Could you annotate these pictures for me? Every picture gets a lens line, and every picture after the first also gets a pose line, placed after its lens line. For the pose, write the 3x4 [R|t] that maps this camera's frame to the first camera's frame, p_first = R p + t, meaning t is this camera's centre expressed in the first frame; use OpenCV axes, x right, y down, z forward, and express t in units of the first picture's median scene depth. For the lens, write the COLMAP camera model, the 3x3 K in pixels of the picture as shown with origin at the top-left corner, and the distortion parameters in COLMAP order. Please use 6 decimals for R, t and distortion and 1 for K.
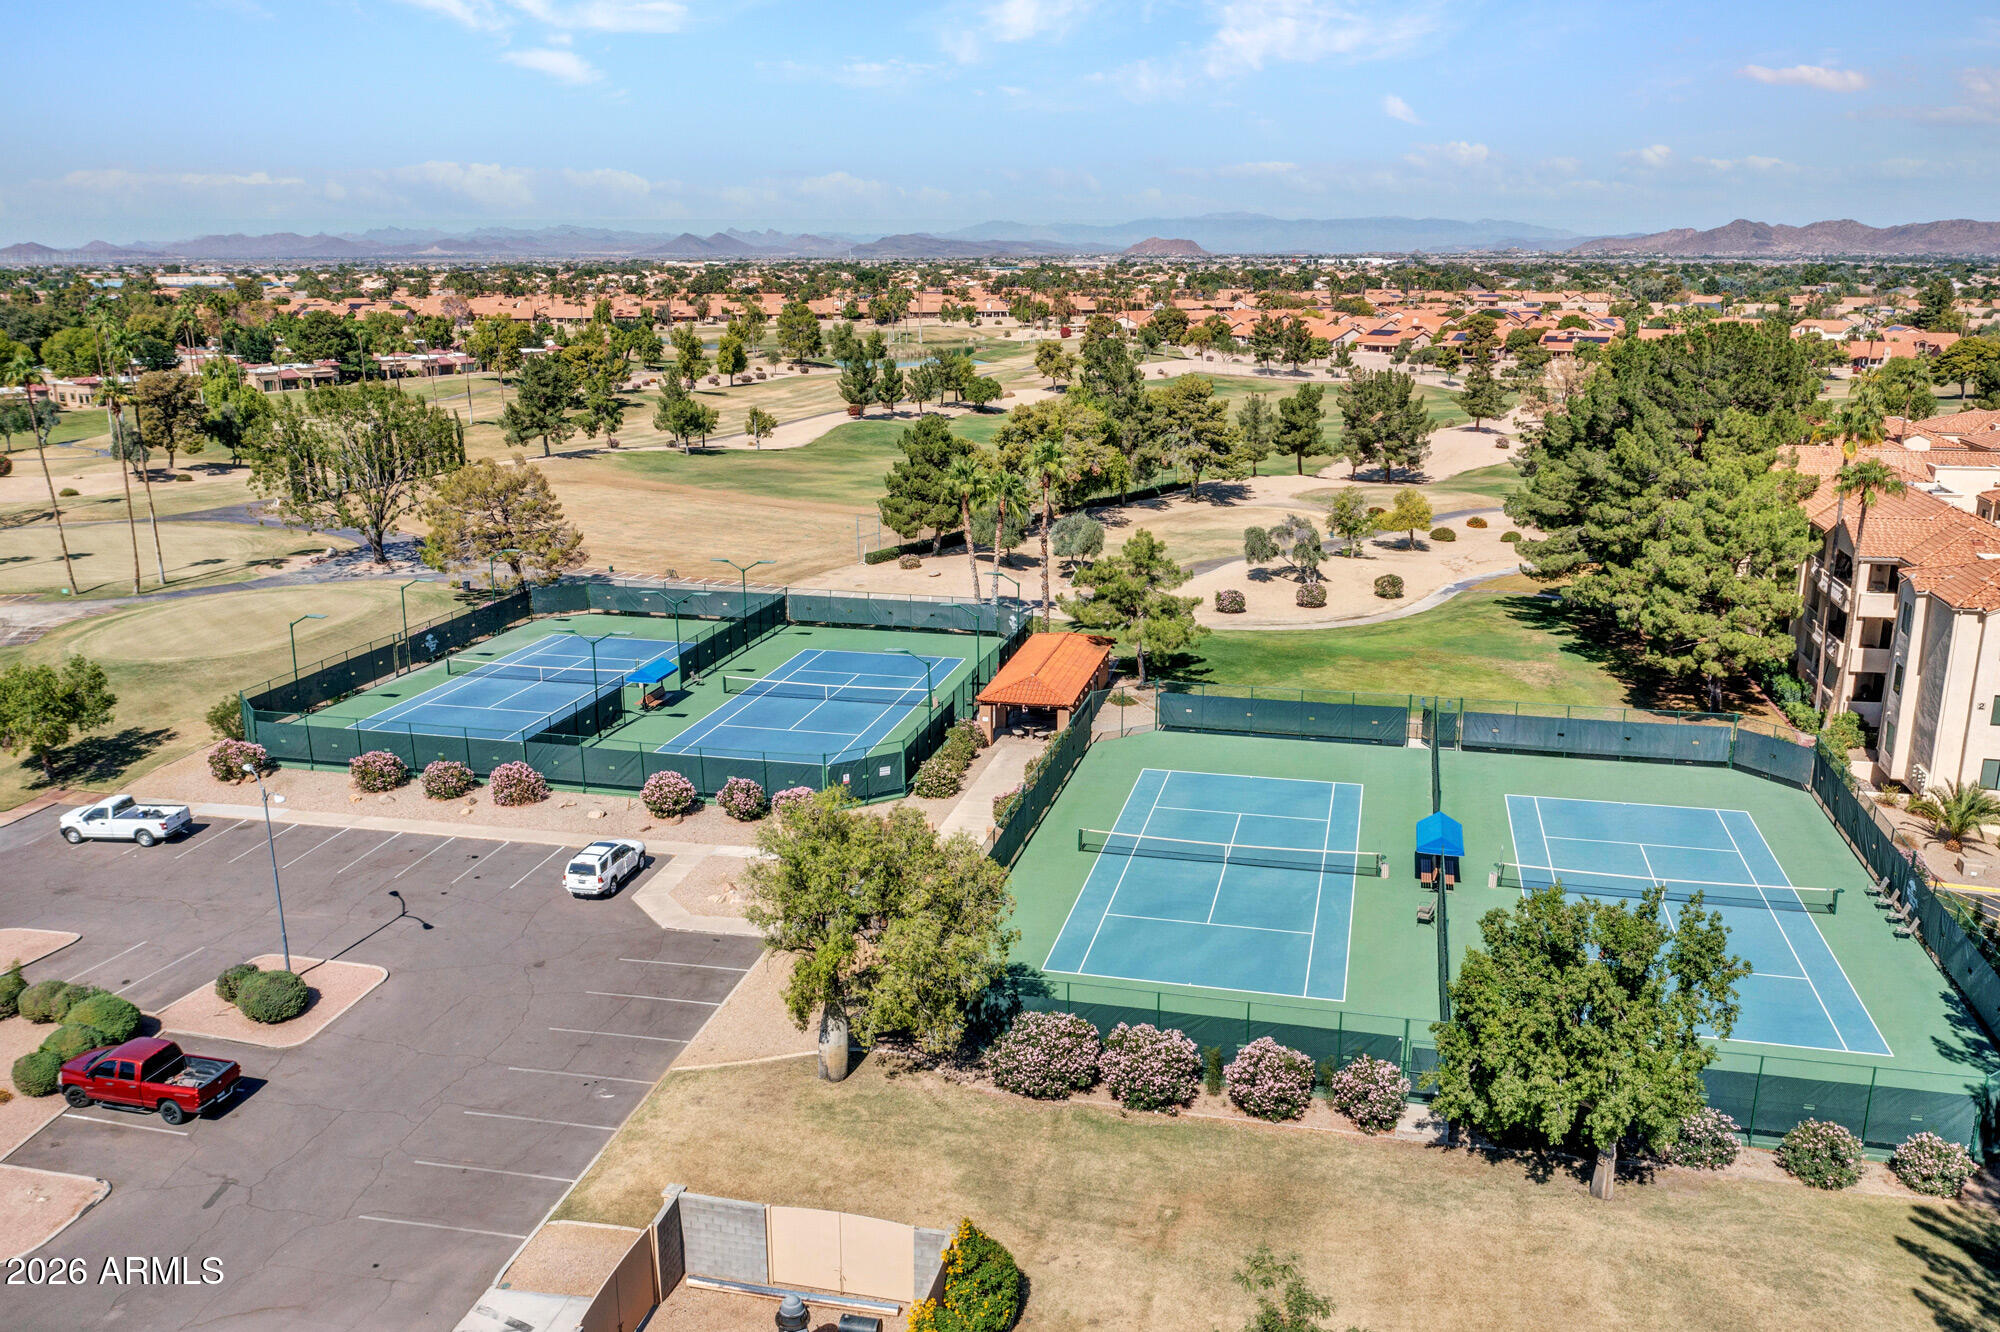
lens RADIAL K [[1567.3, 0, 1000.0], [0, 1567.3, 666.0], [0, 0, 1]] dist [0.005624, 0.005855]
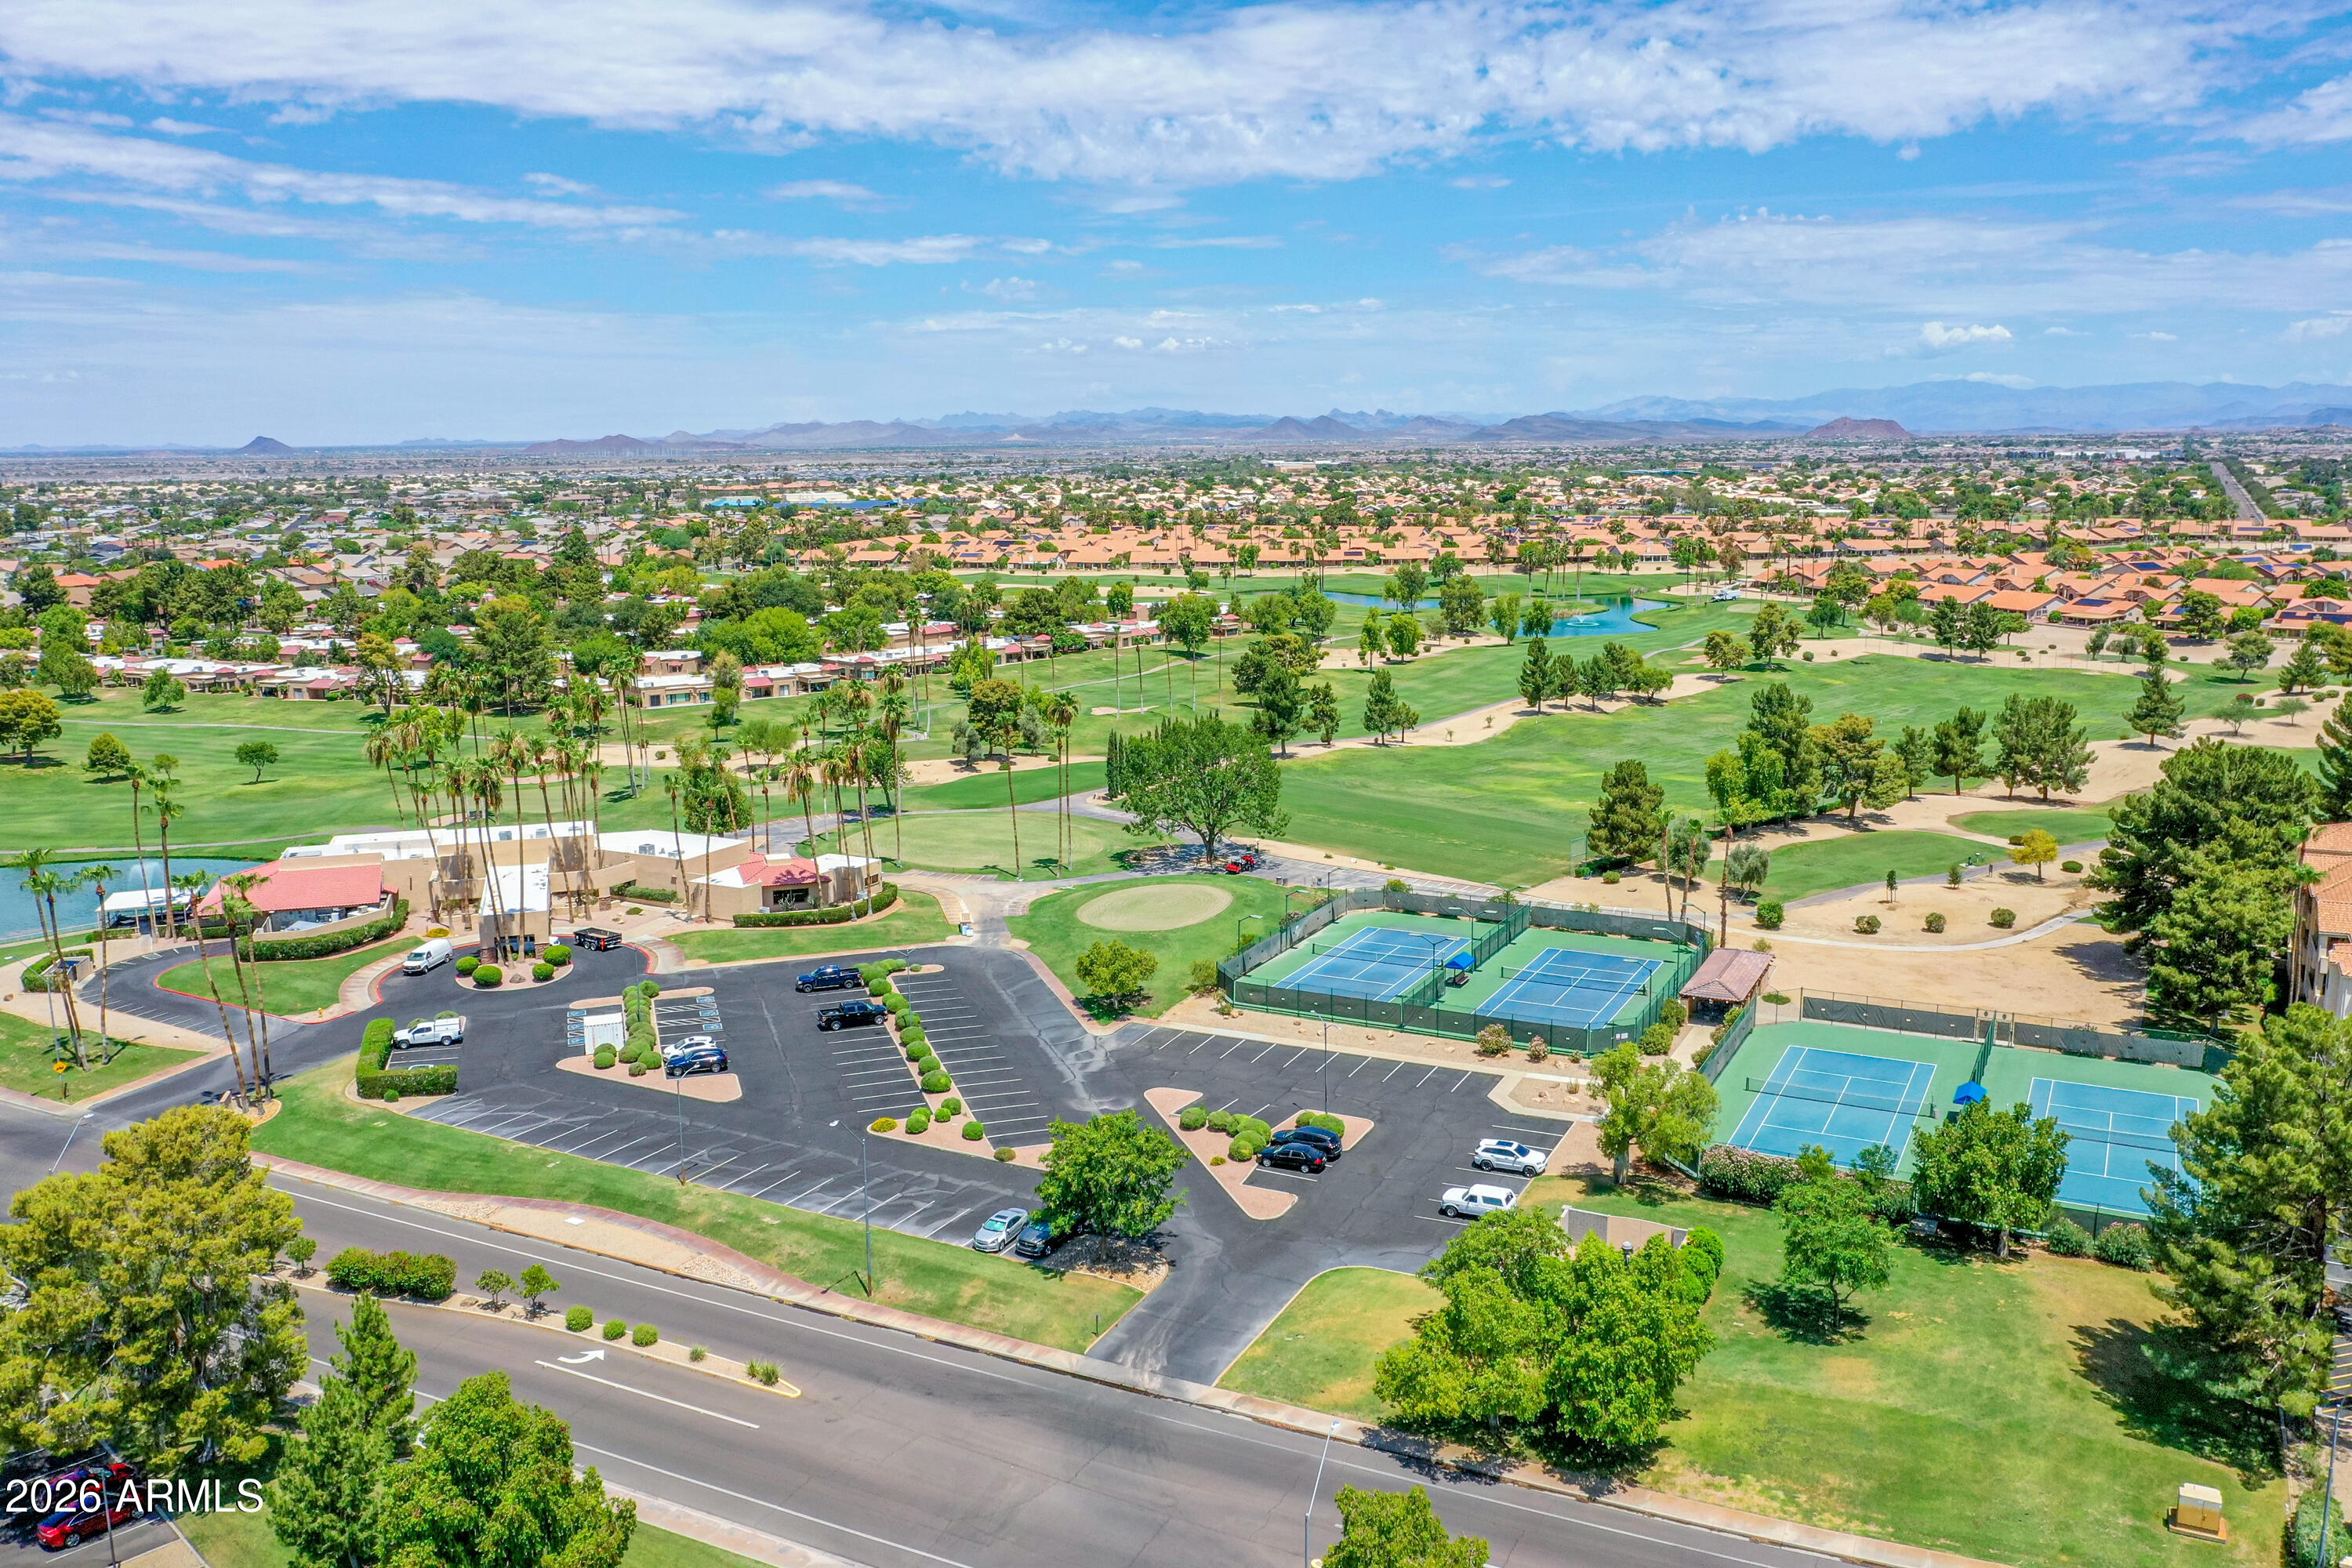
lens RADIAL K [[1843.1, 0, 1176.0], [0, 1843.1, 784.0], [0, 0, 1]] dist [0.005624, 0.005855]
pose [[0.969305, 0.031365, -0.243854, -0.023475], [-0.048317, 0.996789, -0.063851, -0.019975], [0.241069, 0.073674, 0.967708, -0.385279]]
